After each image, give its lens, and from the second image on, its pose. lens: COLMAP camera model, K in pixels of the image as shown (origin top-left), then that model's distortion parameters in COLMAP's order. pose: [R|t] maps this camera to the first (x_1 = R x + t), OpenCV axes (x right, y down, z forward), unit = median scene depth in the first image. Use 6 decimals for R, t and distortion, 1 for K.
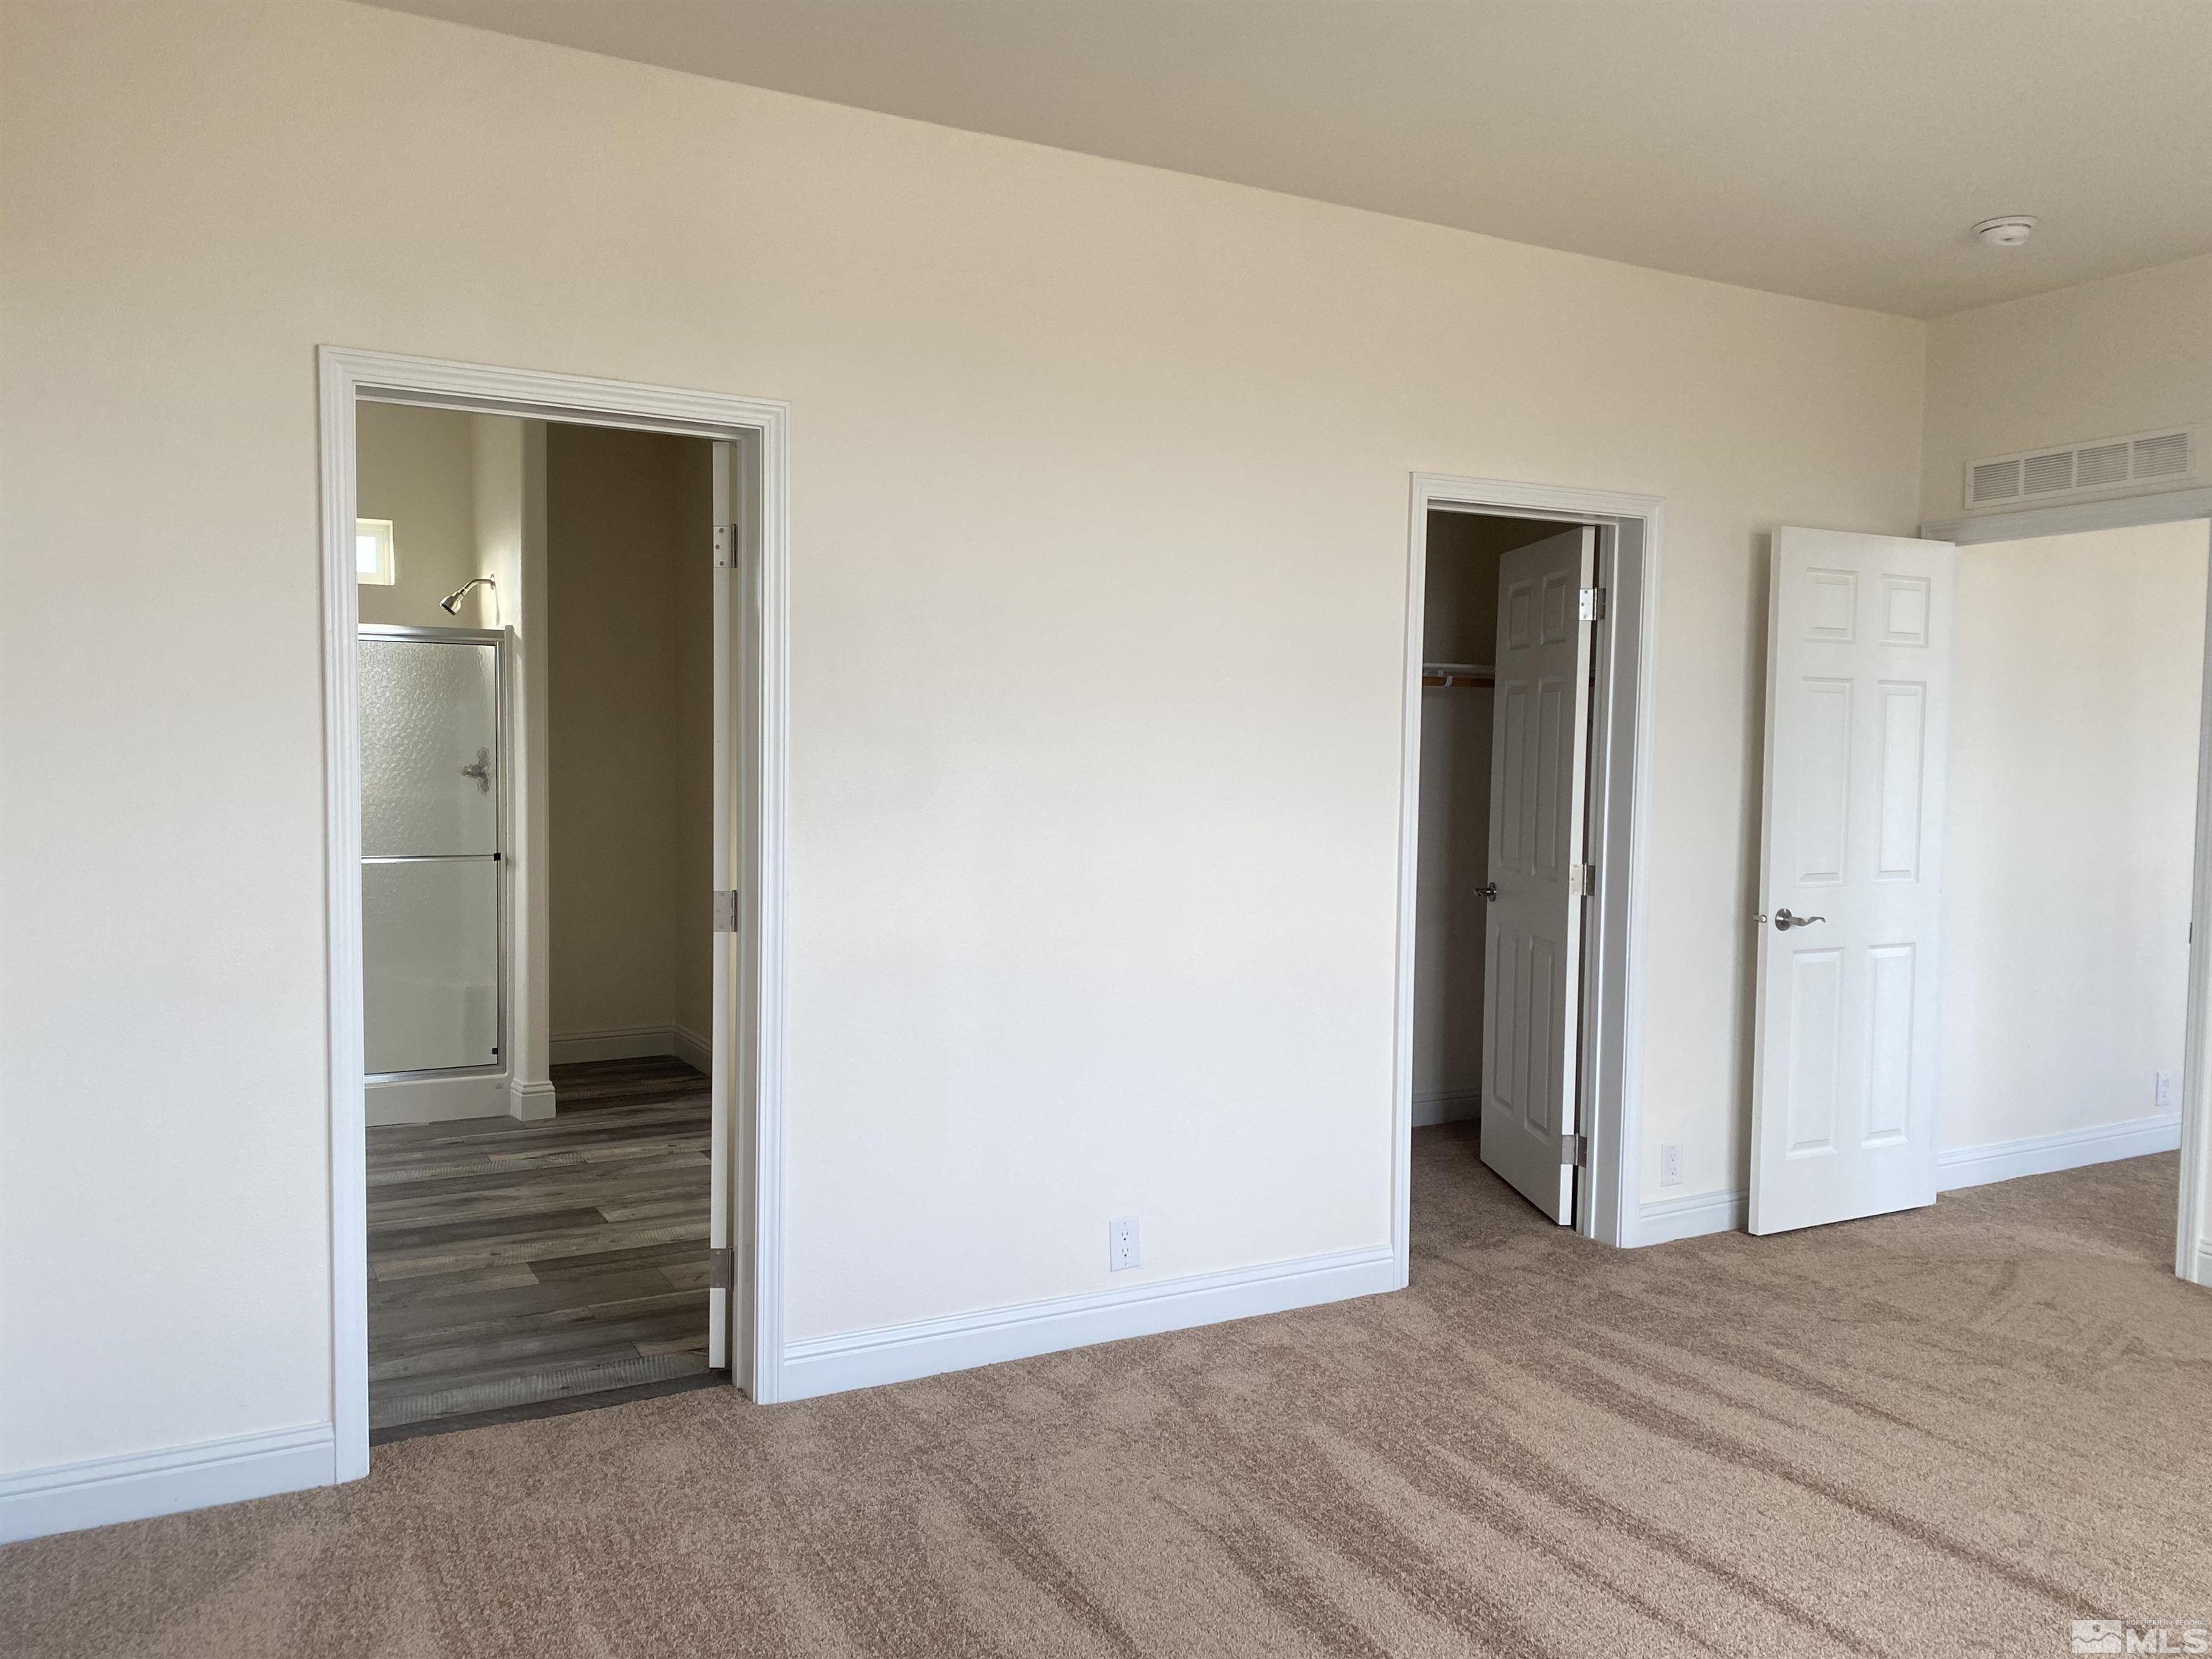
lens RADIAL K [[1699.0, 0, 1098.5], [0, 1699.0, 826.7], [0, 0, 1]] dist [0.050087, -0.014489]
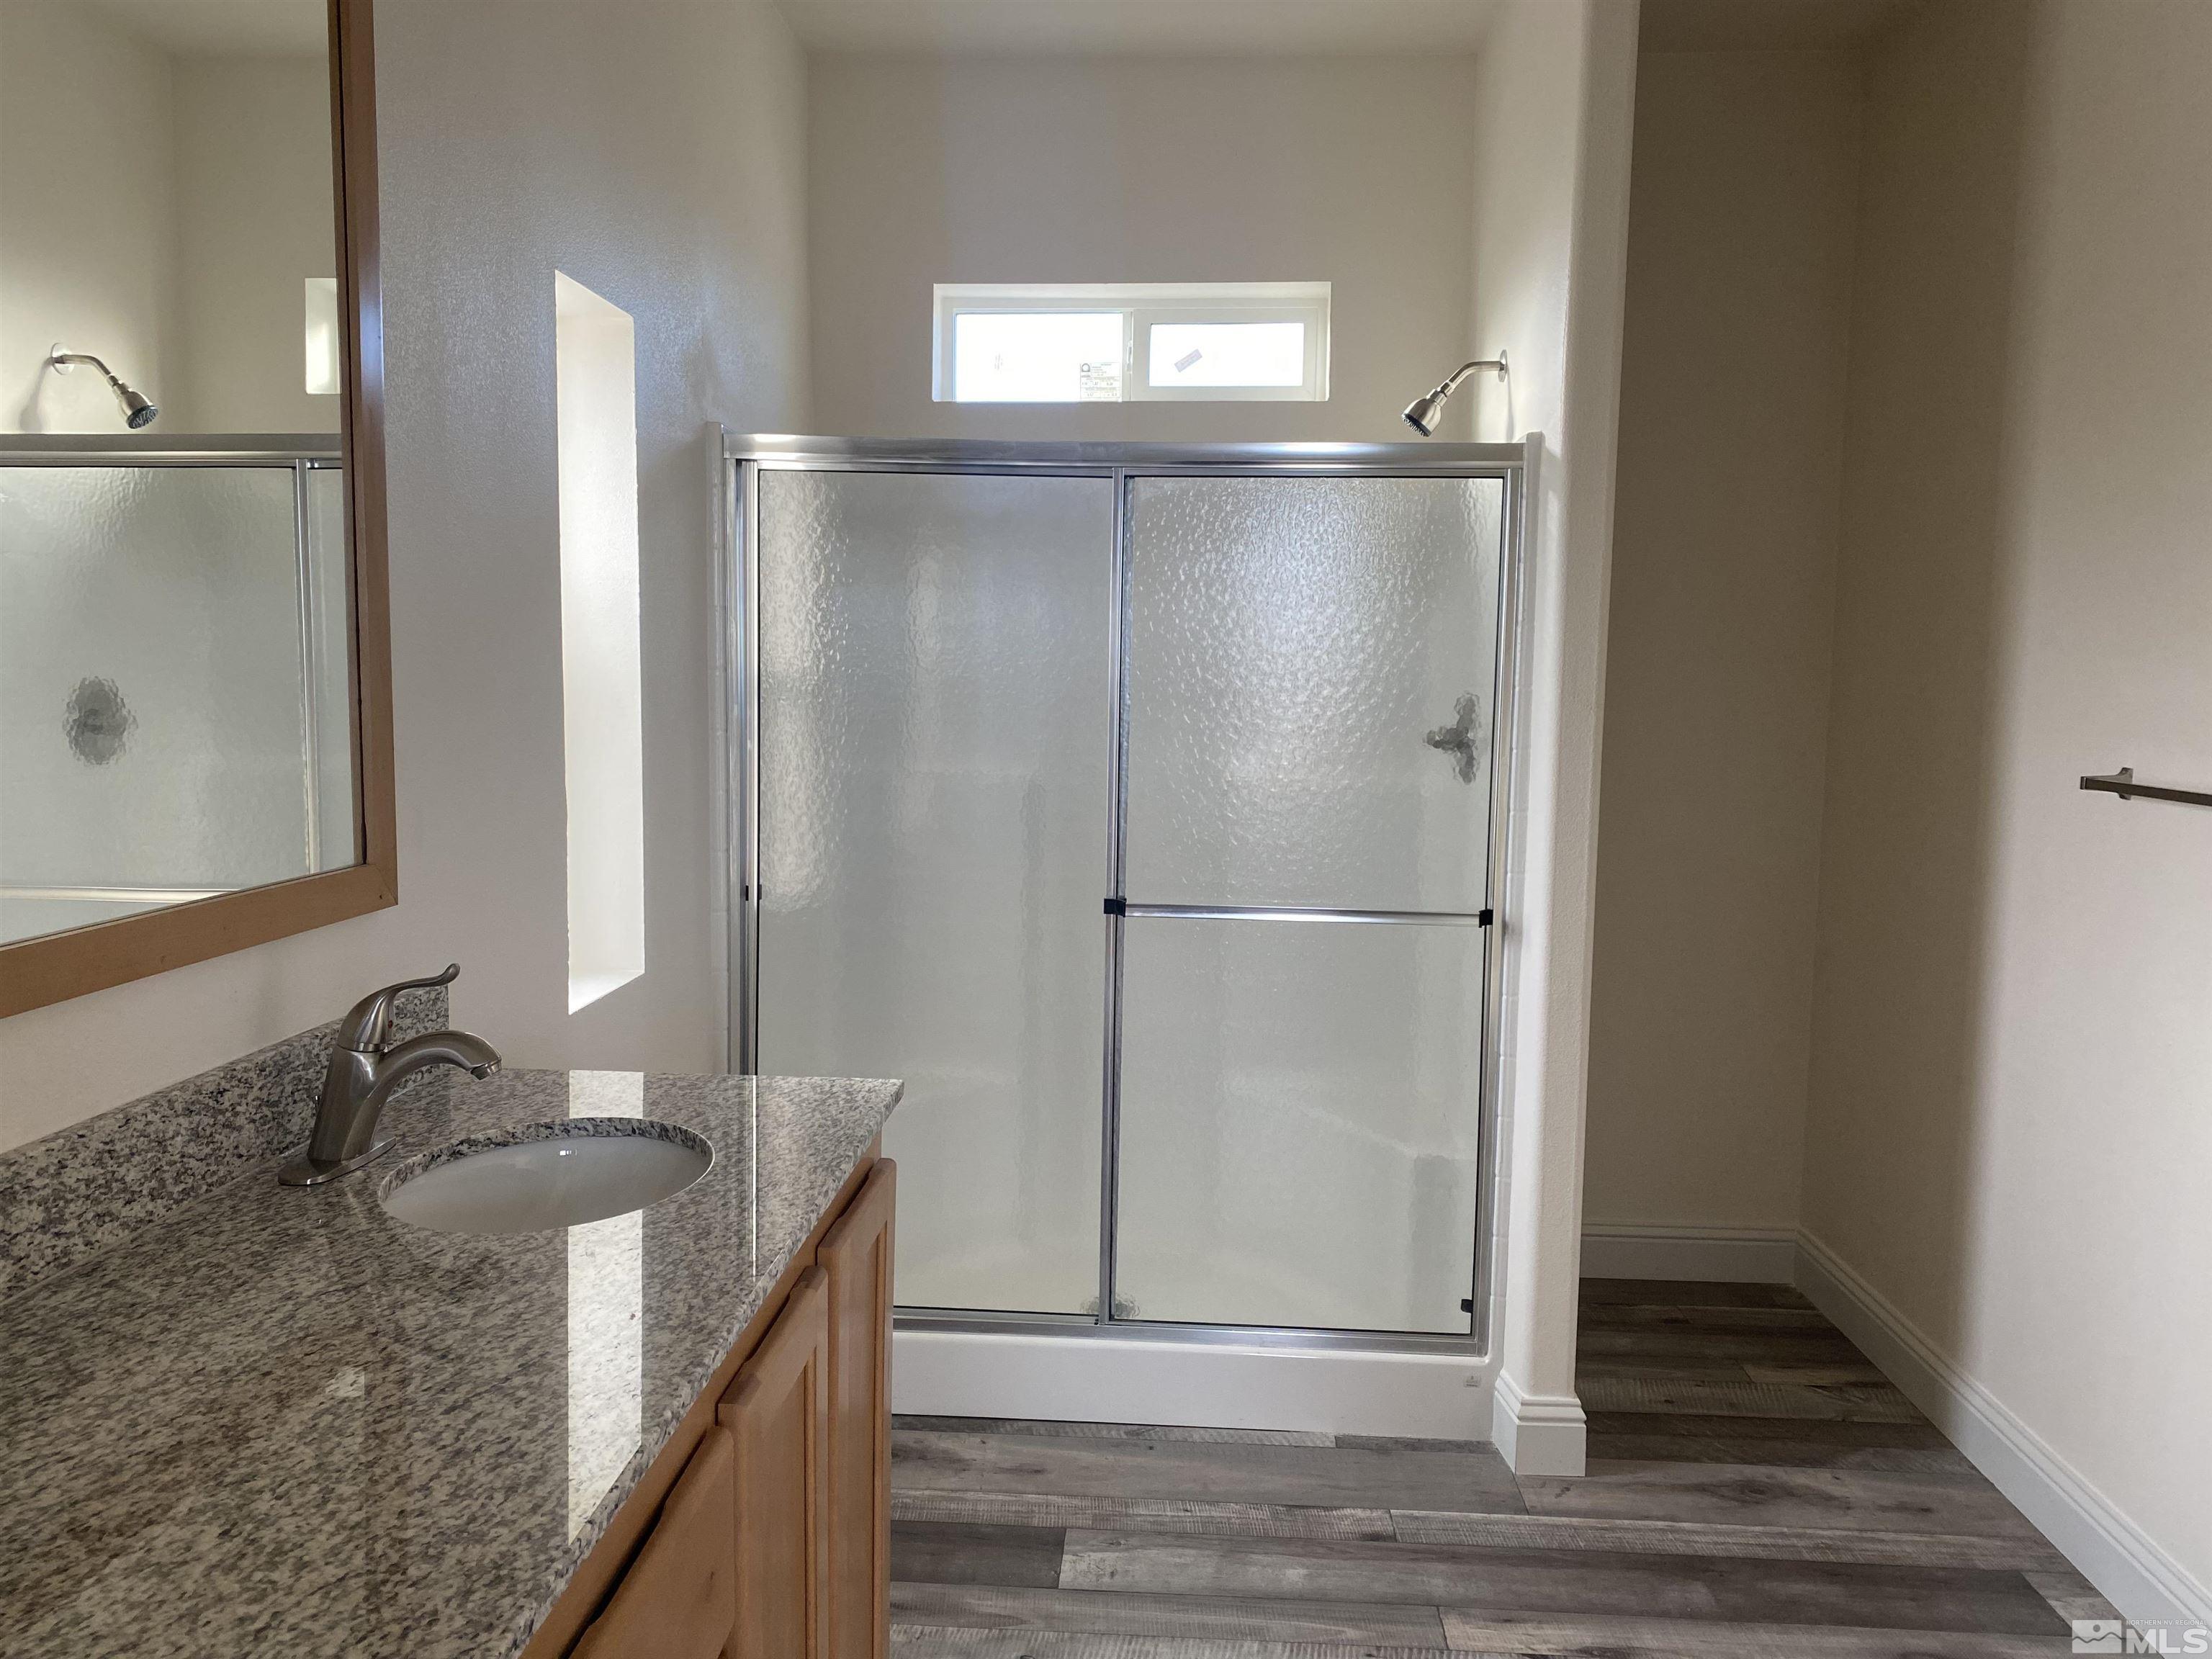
lens RADIAL K [[1699.0, 0, 1097.9], [0, 1699.0, 824.0], [0, 0, 1]] dist [0.050087, -0.014489]
pose [[0.848256, 0.052162, -0.527011, -0.190785], [-0.035155, 0.998489, 0.042244, -0.025606], [0.528418, -0.017307, 0.848808, 0.529184]]
